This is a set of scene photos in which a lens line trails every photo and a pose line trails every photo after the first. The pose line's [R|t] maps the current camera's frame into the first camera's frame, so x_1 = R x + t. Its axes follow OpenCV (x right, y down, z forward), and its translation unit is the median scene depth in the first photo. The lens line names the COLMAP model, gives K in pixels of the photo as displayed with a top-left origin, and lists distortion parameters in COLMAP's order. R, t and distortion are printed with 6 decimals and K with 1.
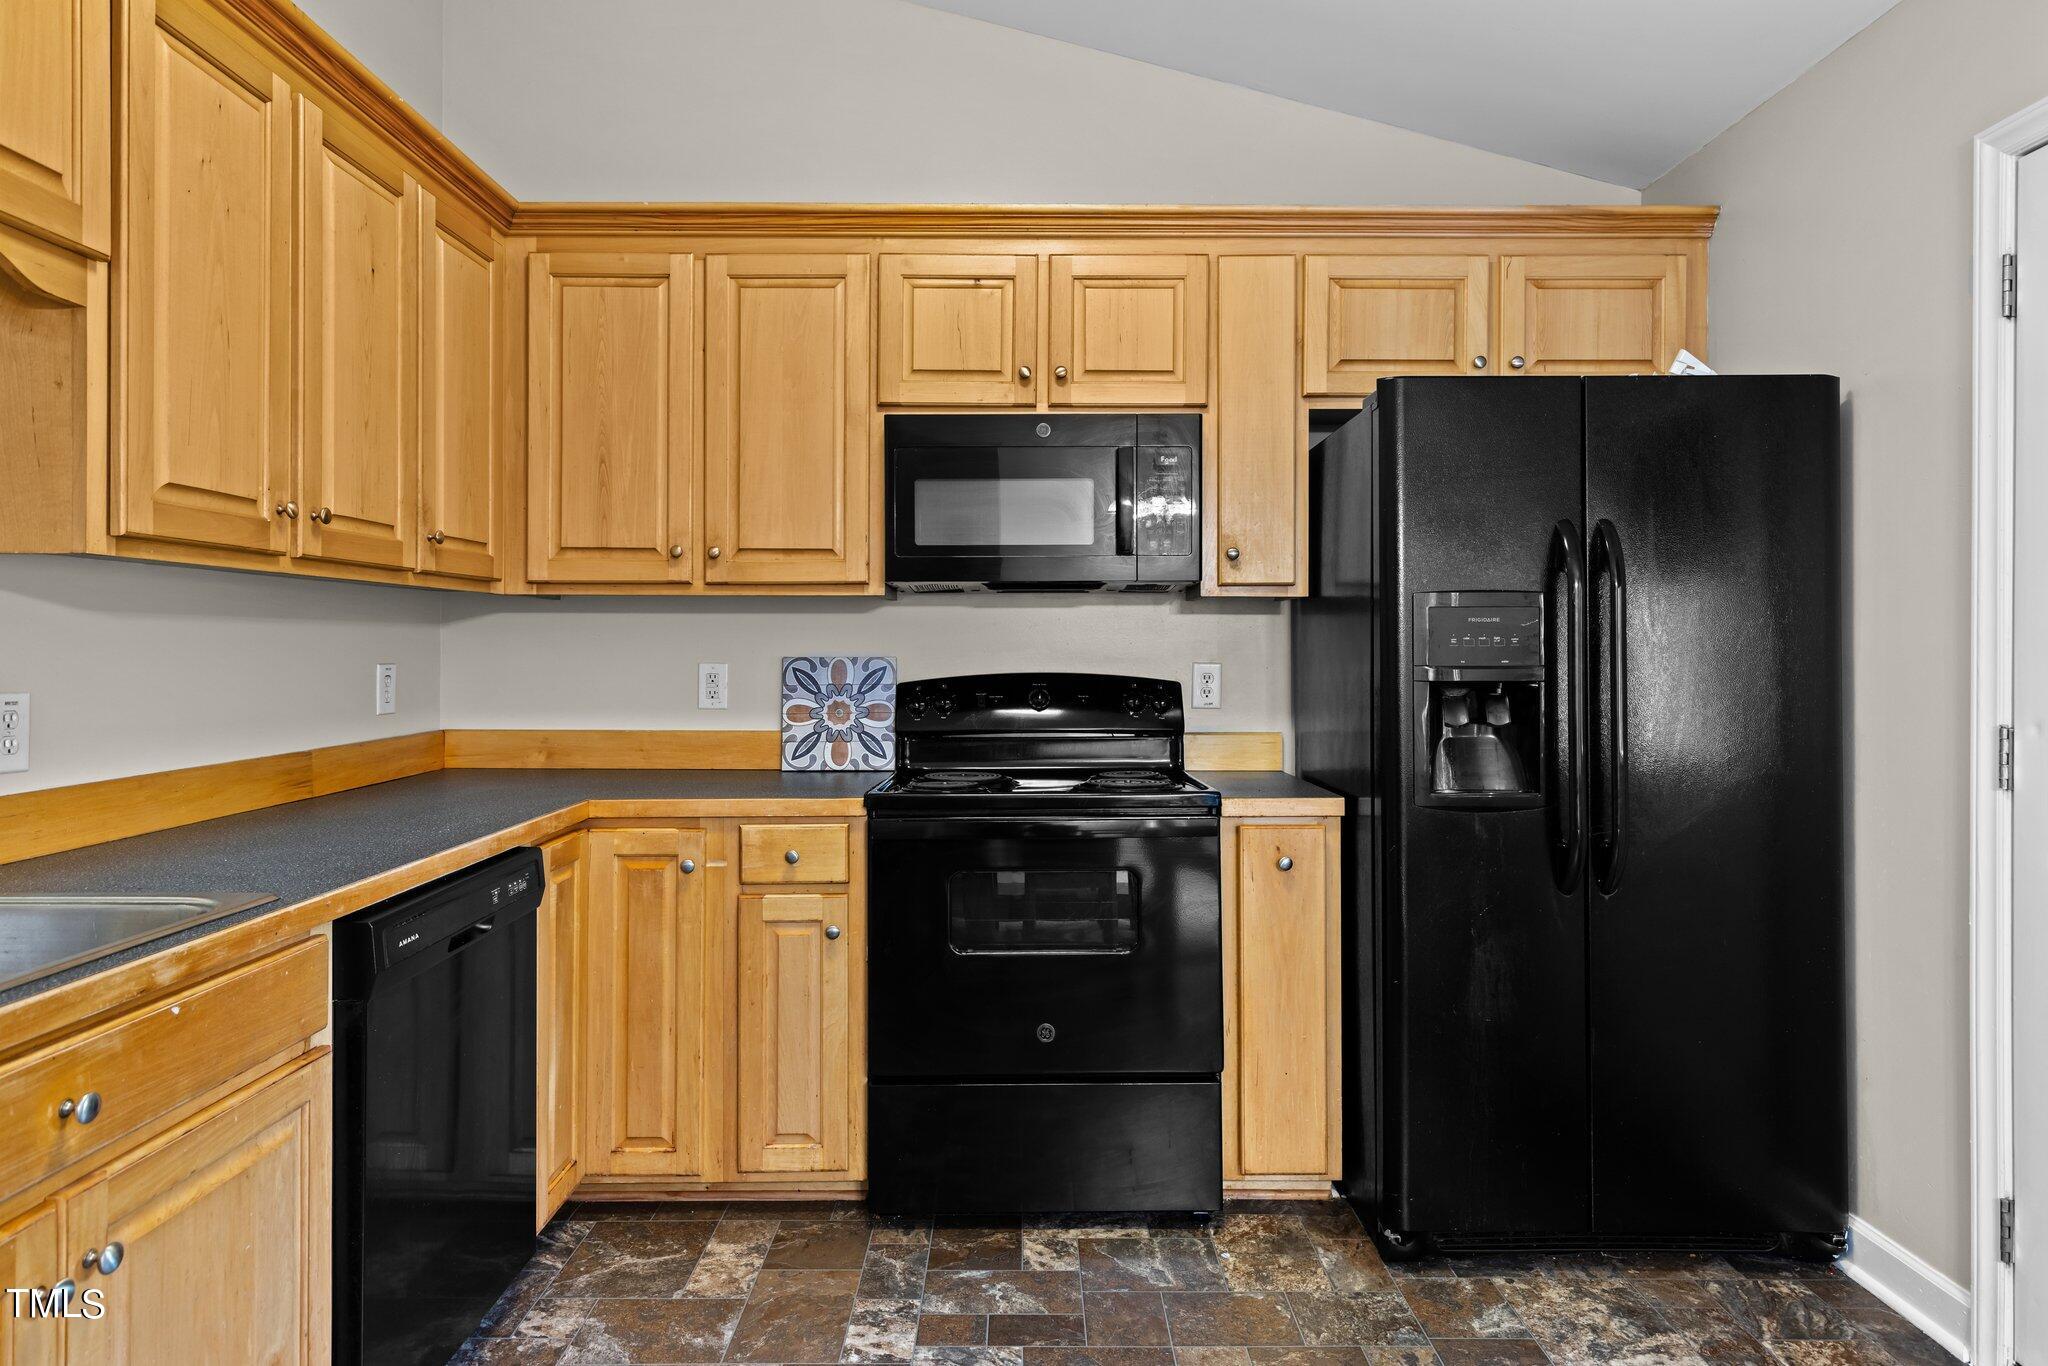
lens RADIAL K [[1185.7, 0, 1025.9], [0, 1185.7, 647.8], [0, 0, 1]] dist [0.007060, 0.000579]
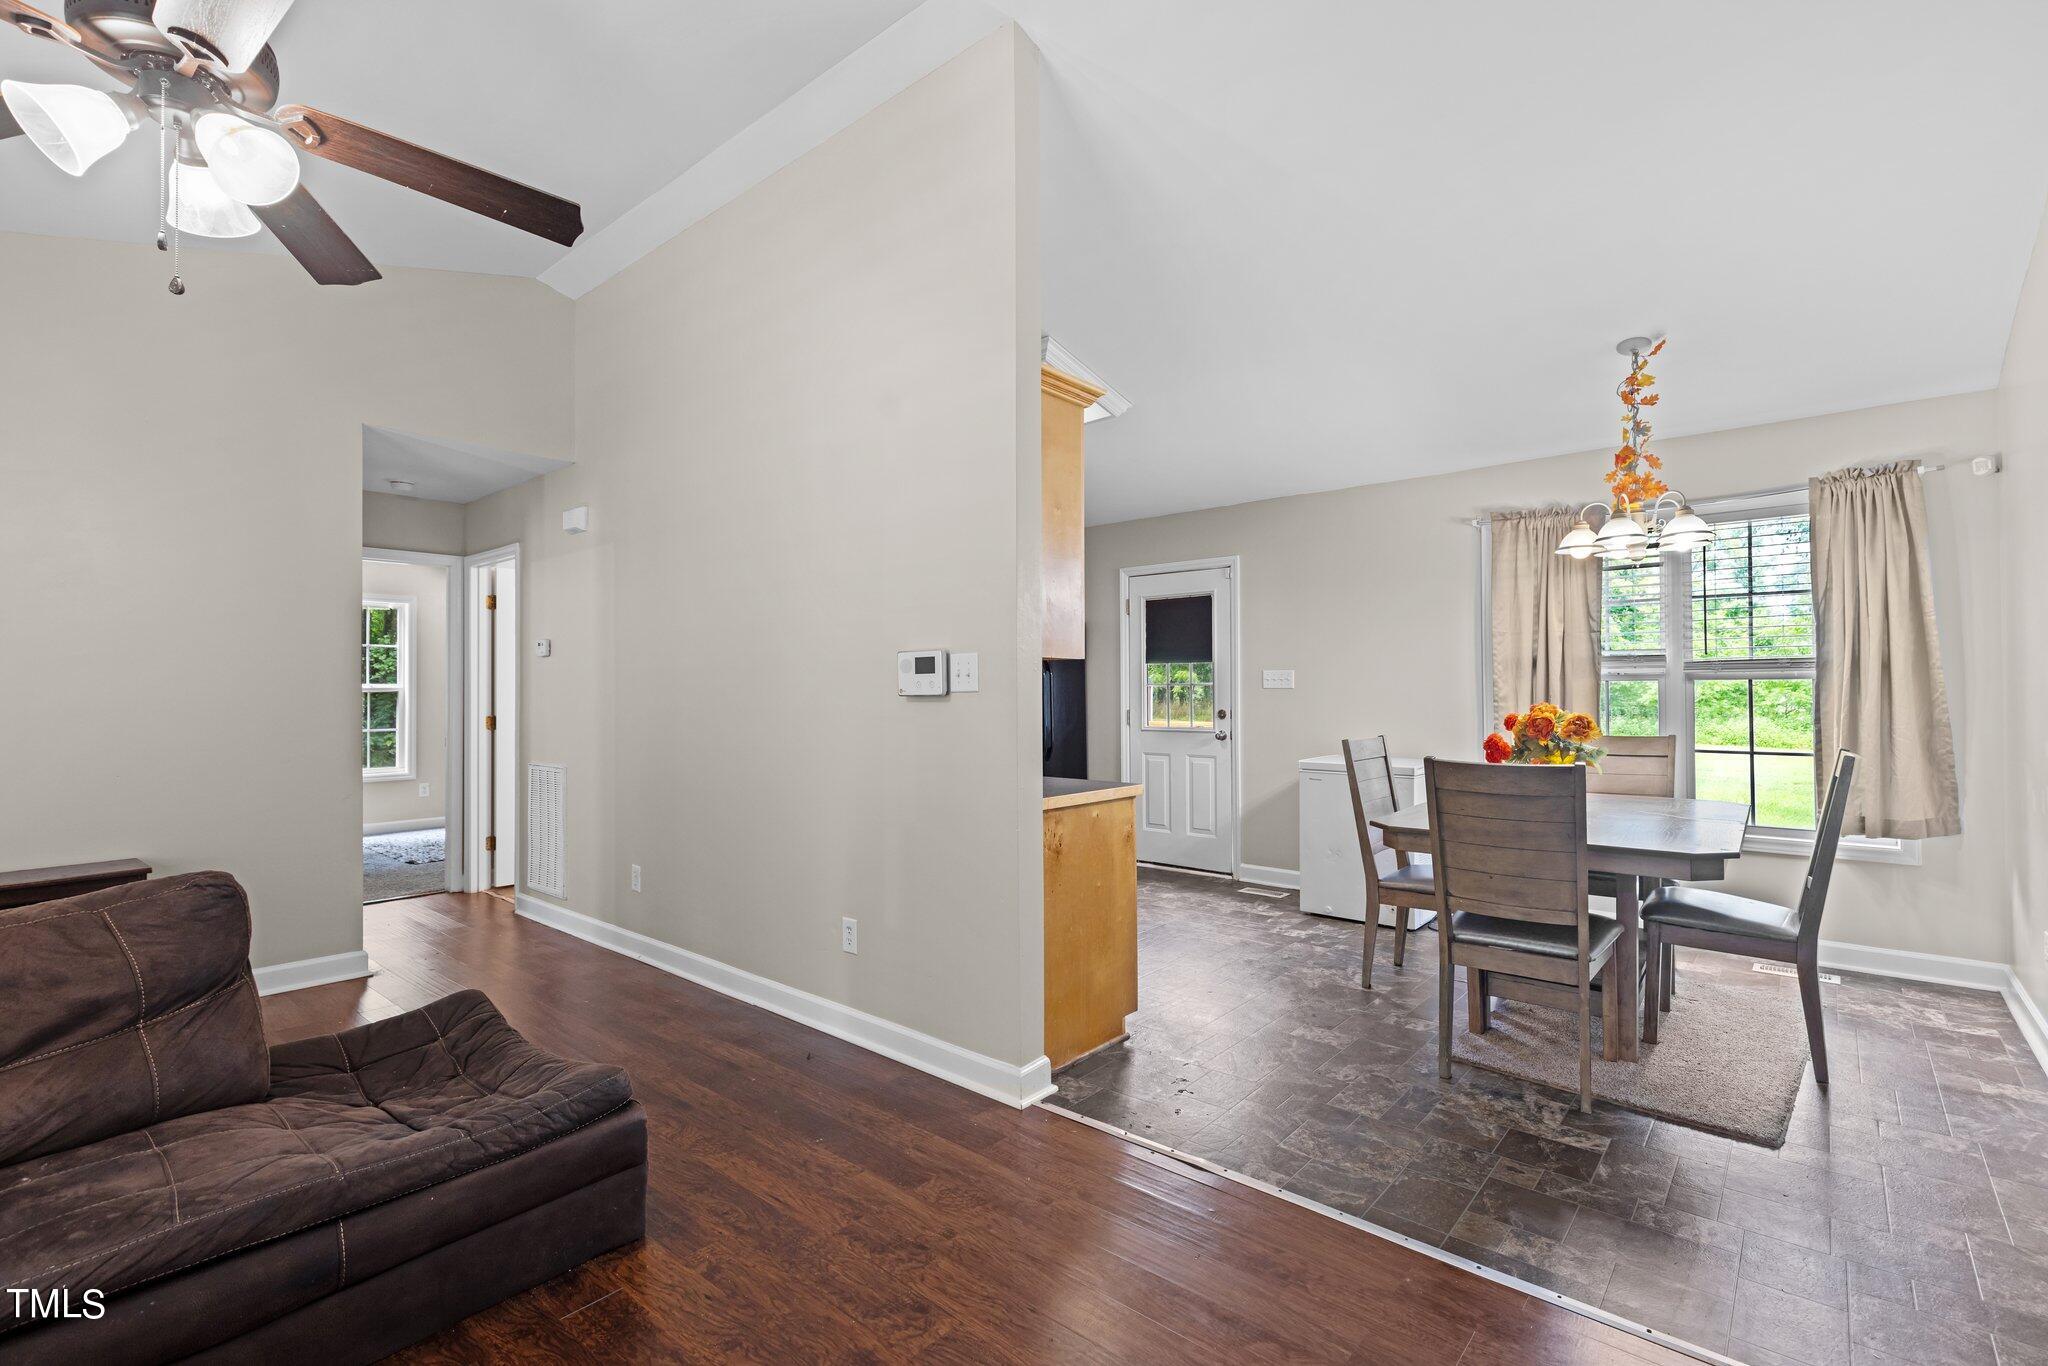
lens RADIAL K [[916.9, 0, 1029.5], [0, 916.9, 680.9], [0, 0, 1]] dist [0.000217, 0.000115]
pose [[0.654059, 0.002657, 0.756439, -1.456812], [0.007899, 0.999915, -0.010342, -0.005878], [-0.756402, 0.012740, 0.653983, -0.675565]]
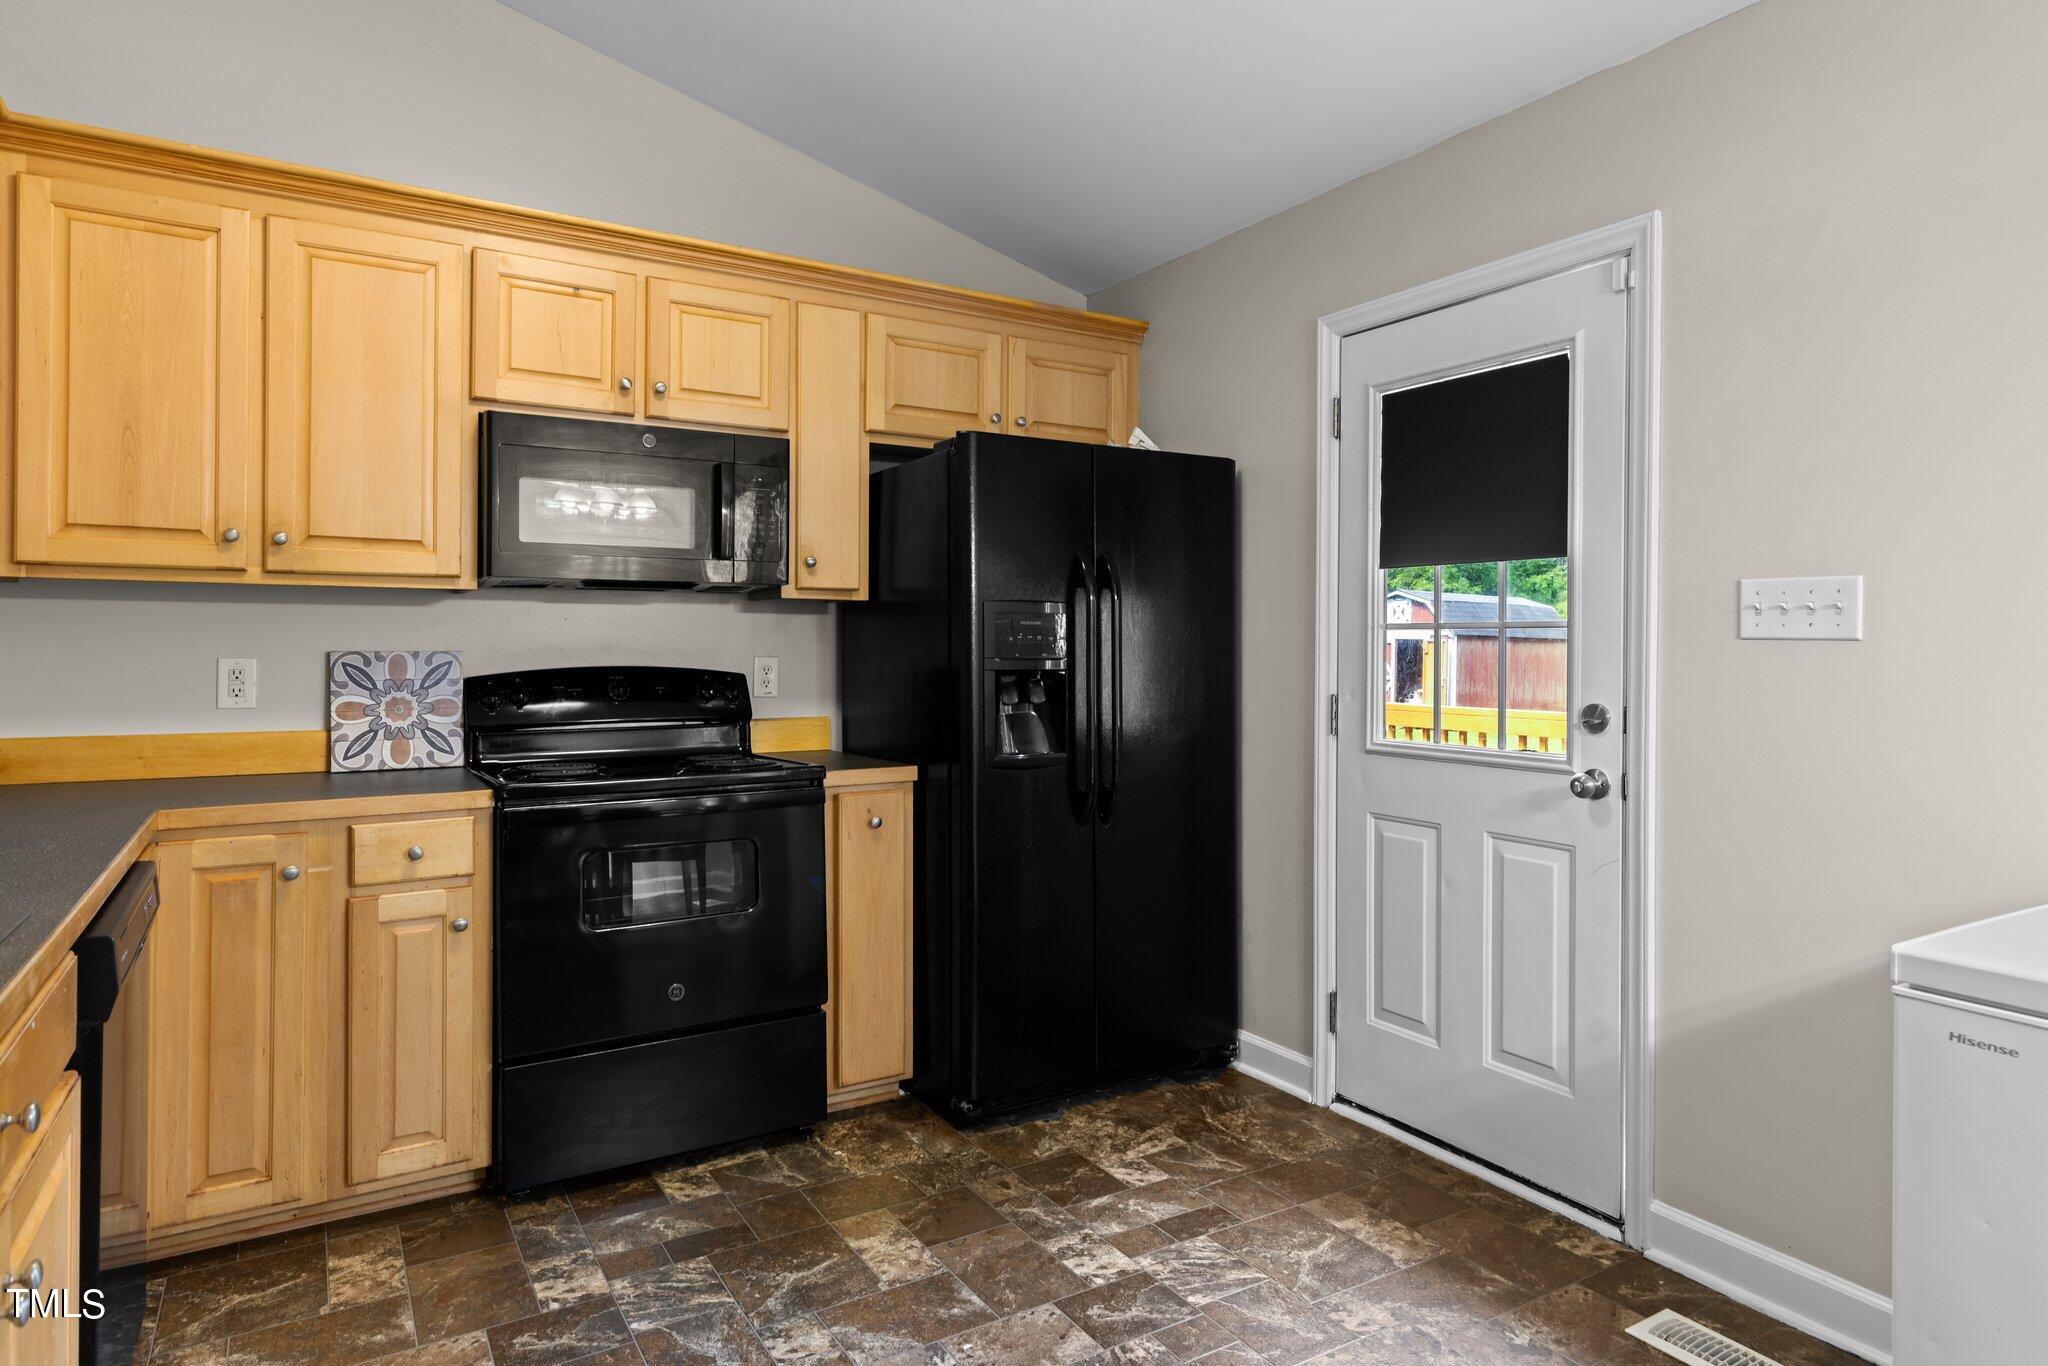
lens RADIAL K [[1185.7, 0, 1025.9], [0, 1185.7, 647.8], [0, 0, 1]] dist [0.007060, 0.000579]
pose [[0.855026, 0.002252, 0.518581, -0.269983], [-0.004115, 0.999989, 0.002441, 0.000611], [-0.518569, -0.004222, 0.855025, -0.106620]]
